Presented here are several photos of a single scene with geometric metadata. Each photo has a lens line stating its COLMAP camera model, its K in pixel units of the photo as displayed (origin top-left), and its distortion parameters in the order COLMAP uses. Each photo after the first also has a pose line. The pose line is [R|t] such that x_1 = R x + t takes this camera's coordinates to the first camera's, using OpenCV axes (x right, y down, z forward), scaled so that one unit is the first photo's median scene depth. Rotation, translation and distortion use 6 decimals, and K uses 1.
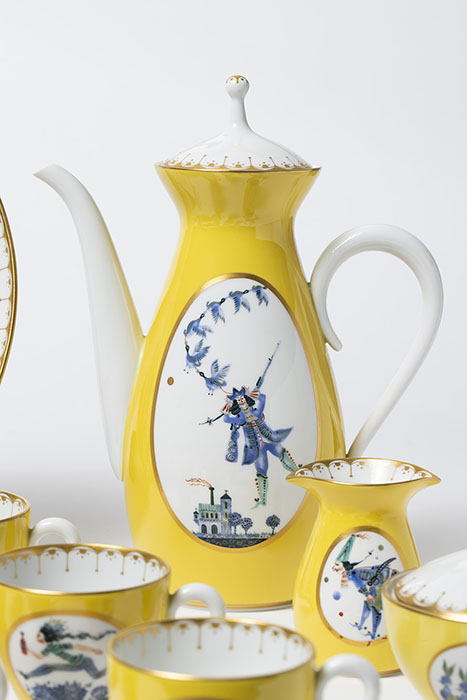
lens RADIAL K [[2098.7, 0, 233.5], [0, 2098.7, 350.0], [0, 0, 1]] dist [0.011081, 0.072199]
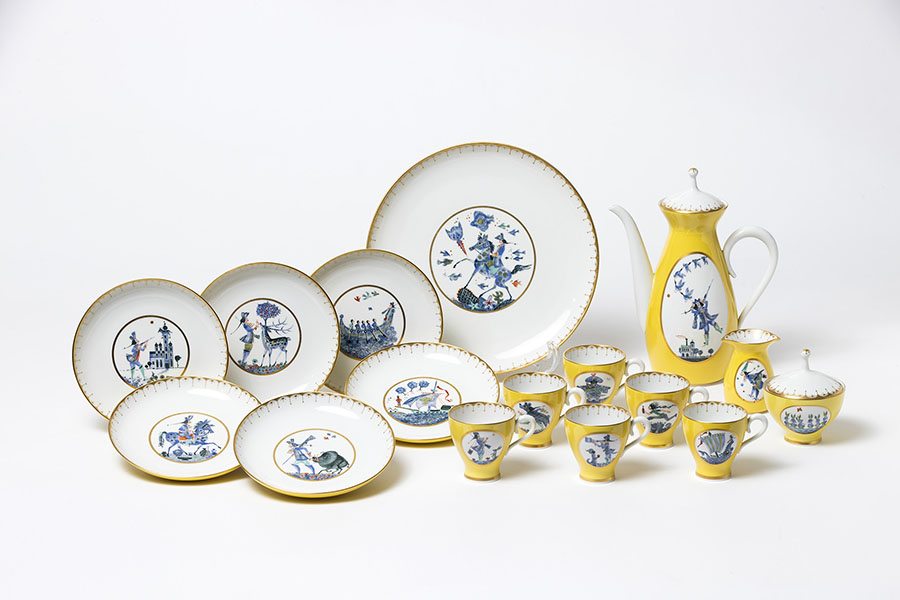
lens RADIAL K [[3185.4, 0, 450.0], [0, 3185.4, 300.0], [0, 0, 1]] dist [0.160887, 1.262324]
pose [[0.999380, -0.024898, 0.024888, -0.382757], [0.020896, 0.988496, 0.149794, -0.550582], [-0.028331, -0.149181, 0.988404, -2.713716]]
